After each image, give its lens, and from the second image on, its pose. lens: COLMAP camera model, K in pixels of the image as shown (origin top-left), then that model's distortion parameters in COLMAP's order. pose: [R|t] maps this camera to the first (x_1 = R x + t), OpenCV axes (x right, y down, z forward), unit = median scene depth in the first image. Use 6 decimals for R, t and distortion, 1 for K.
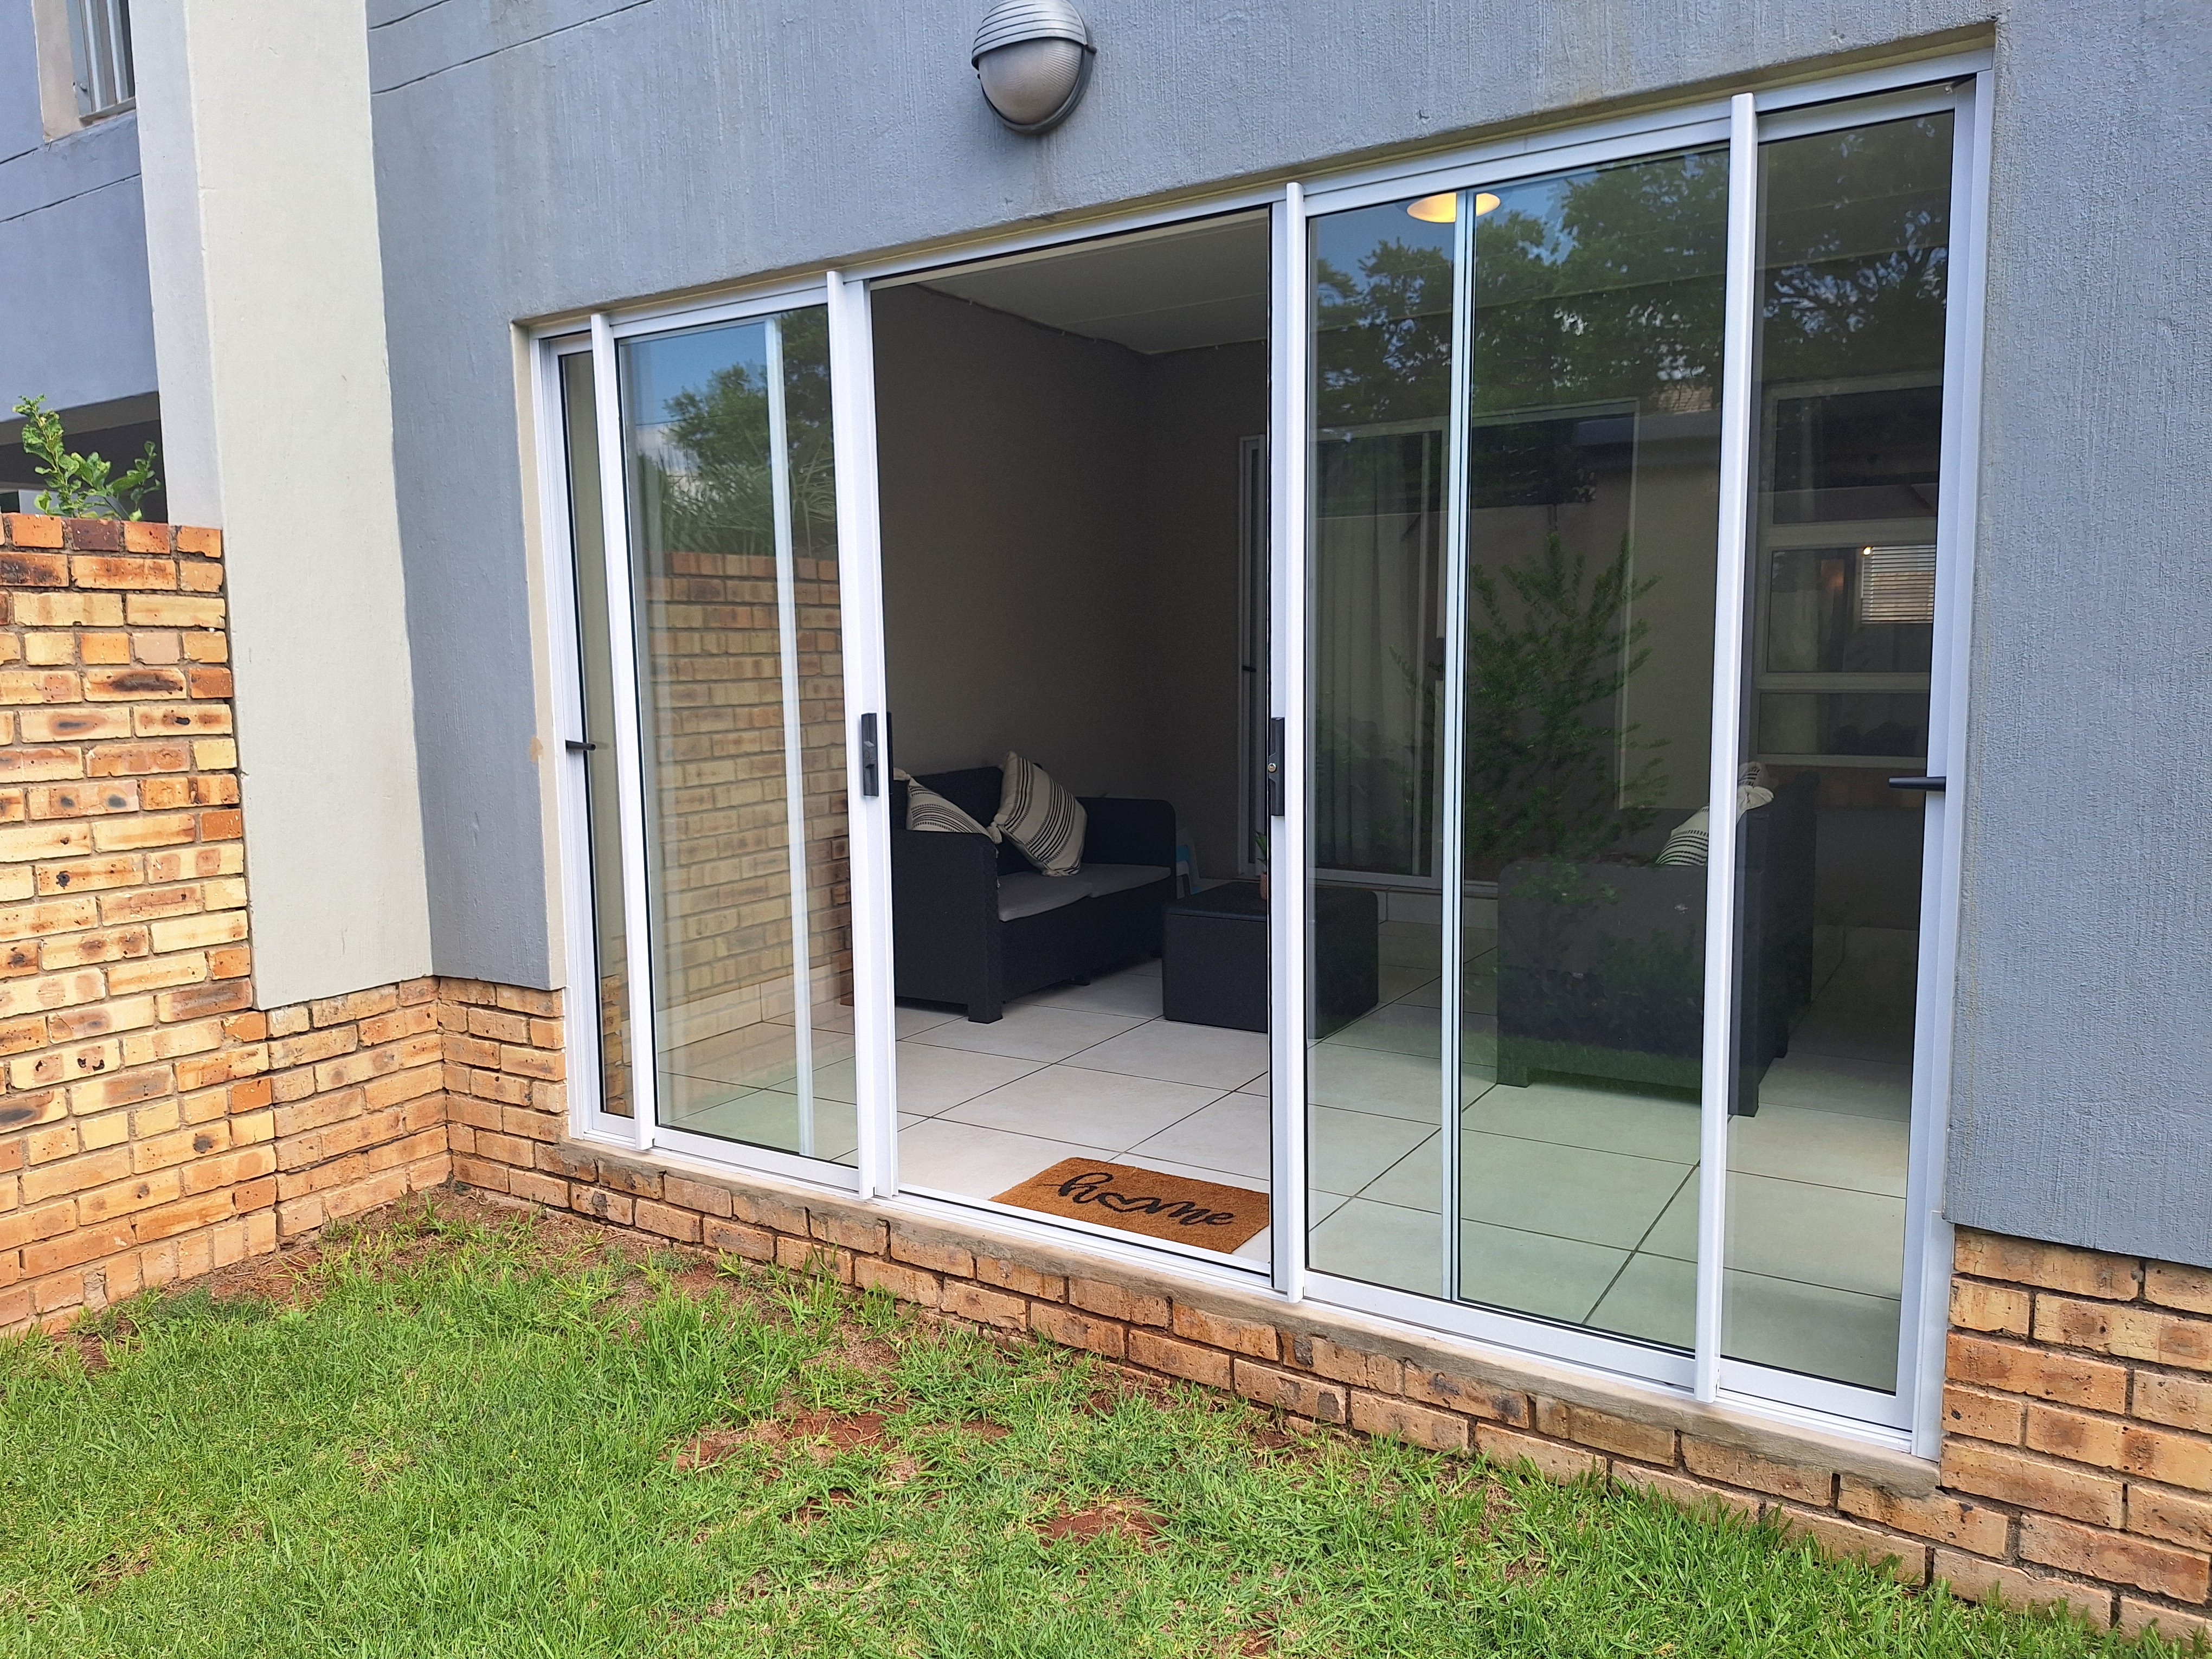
lens RADIAL K [[1564.2, 0, 1106.0], [0, 1564.2, 829.5], [0, 0, 1]] dist [0.129480, -0.159610]
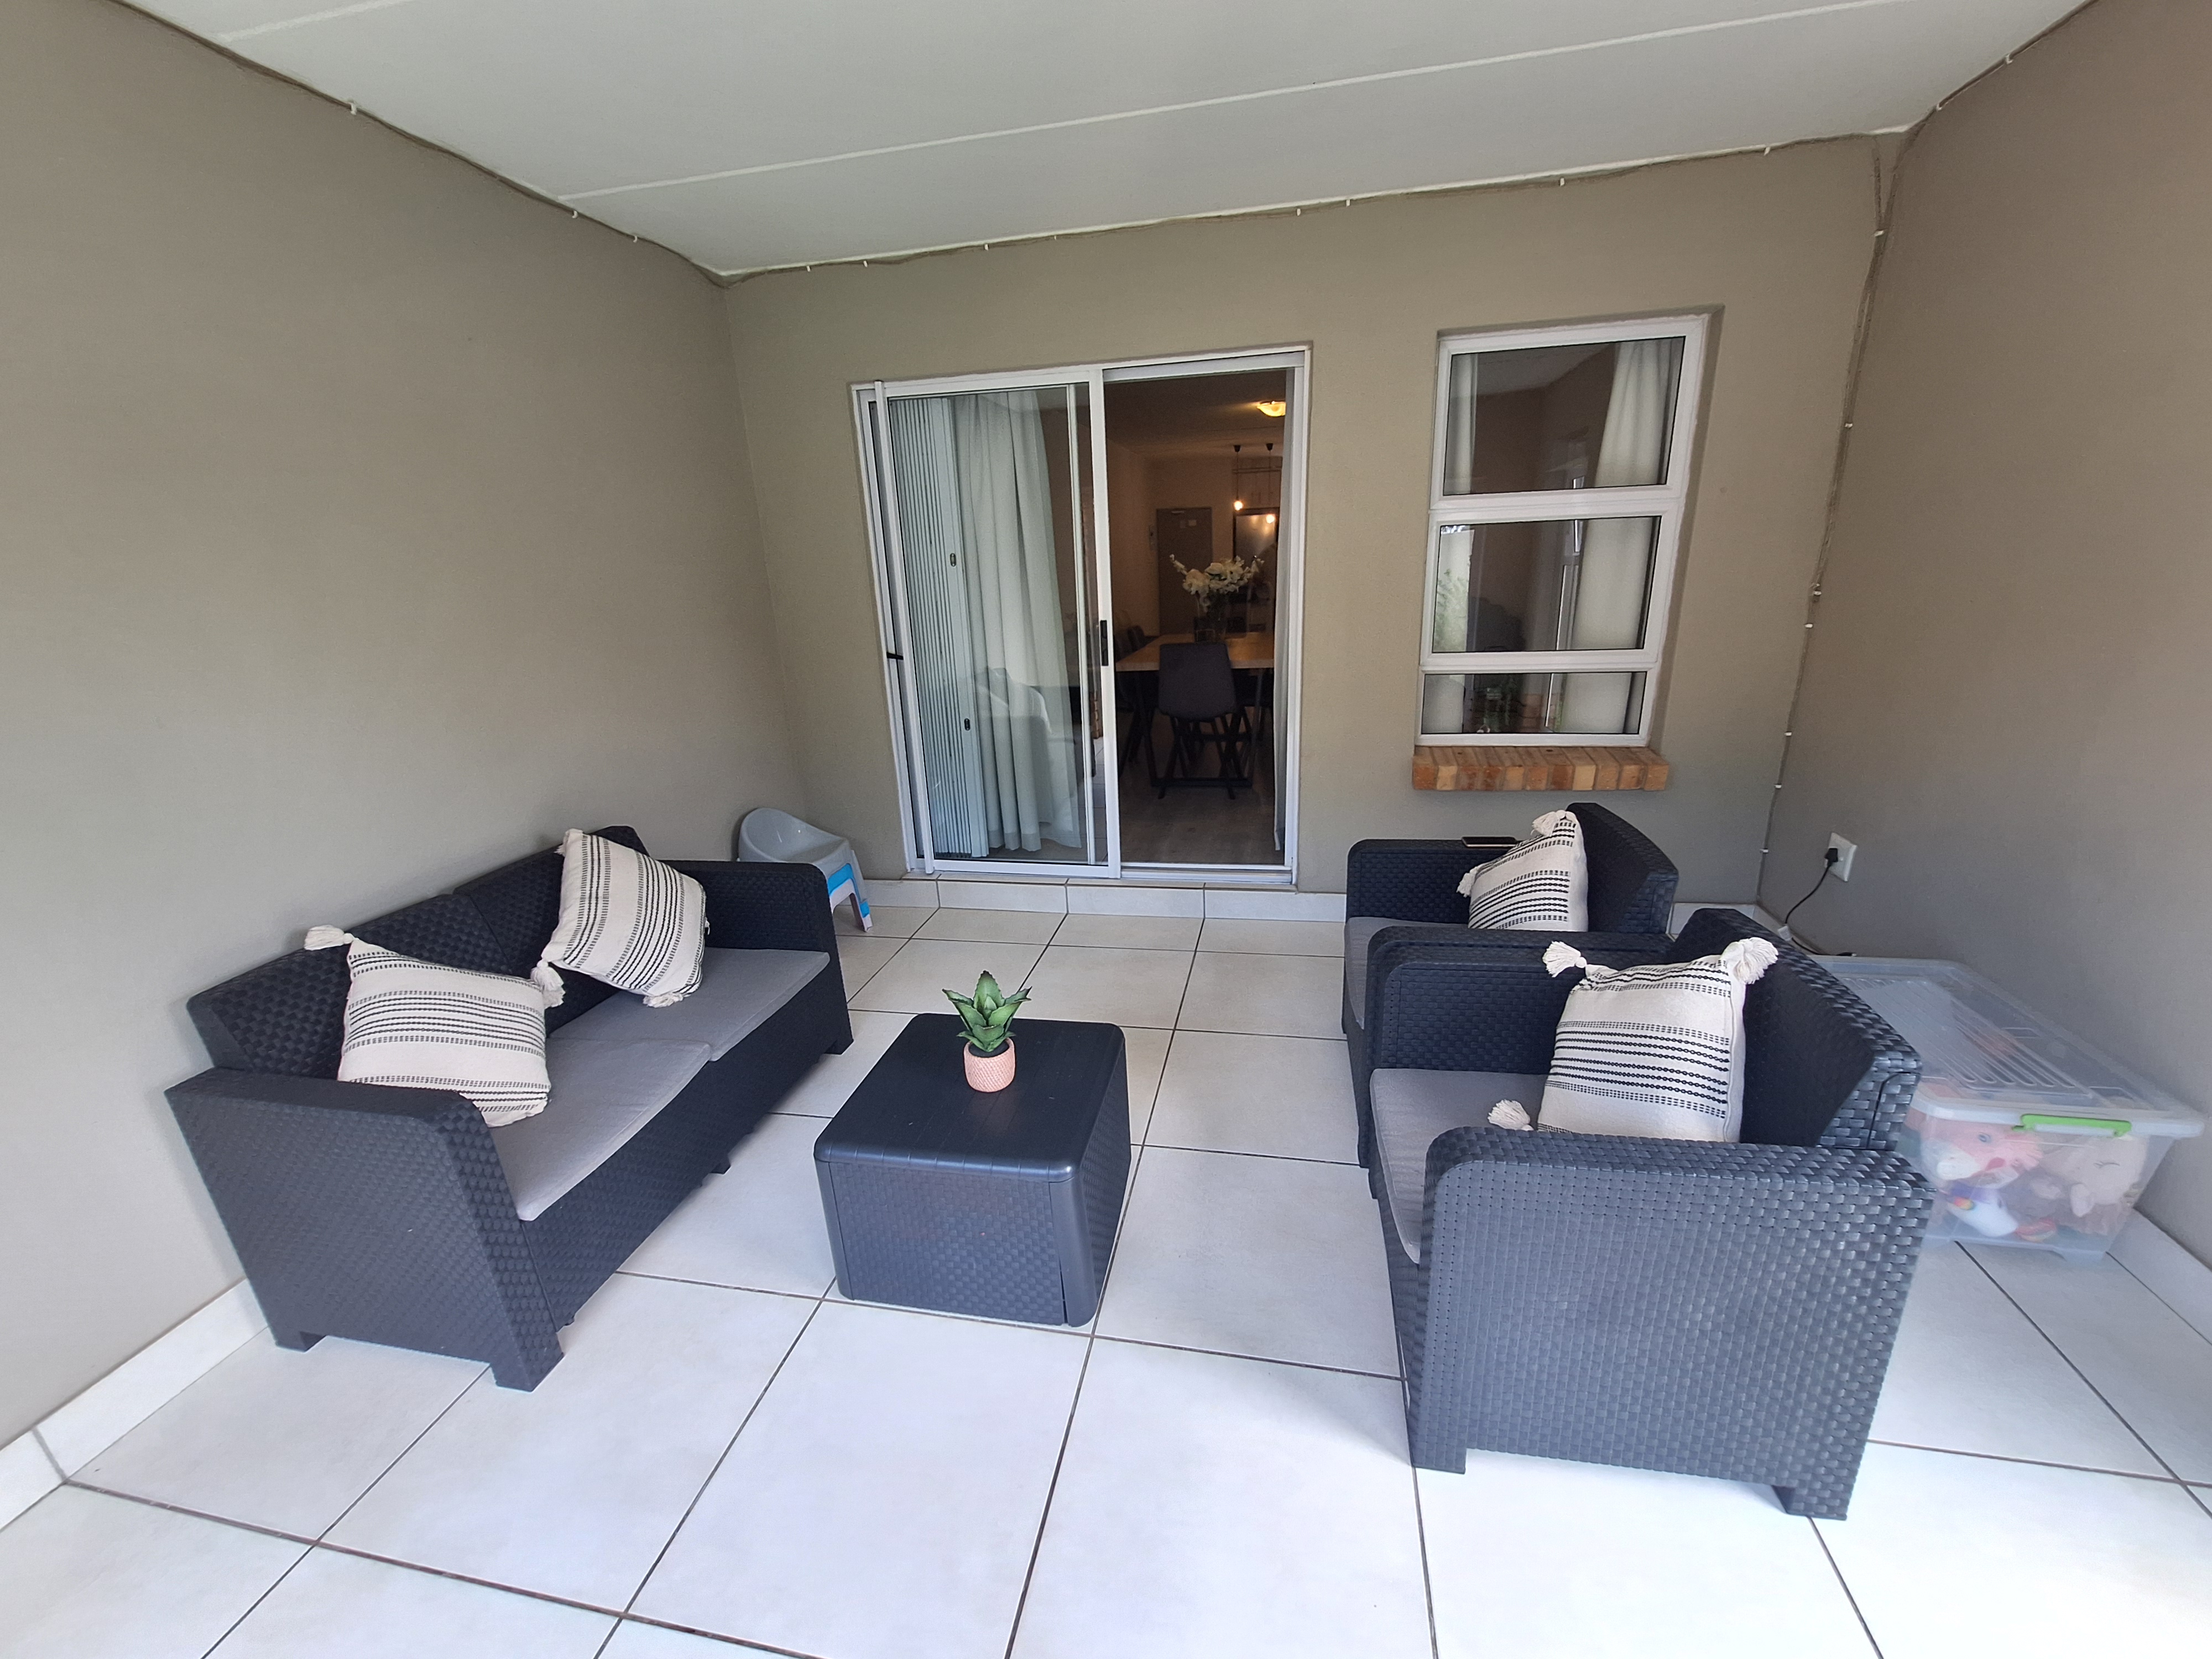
lens RADIAL K [[887.9, 0, 1108.0], [0, 887.9, 833.9], [0, 0, 1]] dist [-0.000867, -0.000066]
pose [[0.941228, -0.124602, 0.313950, 0.041932], [0.069050, 0.980823, 0.182259, -0.106199], [-0.330639, -0.149869, 0.931782, 0.555812]]
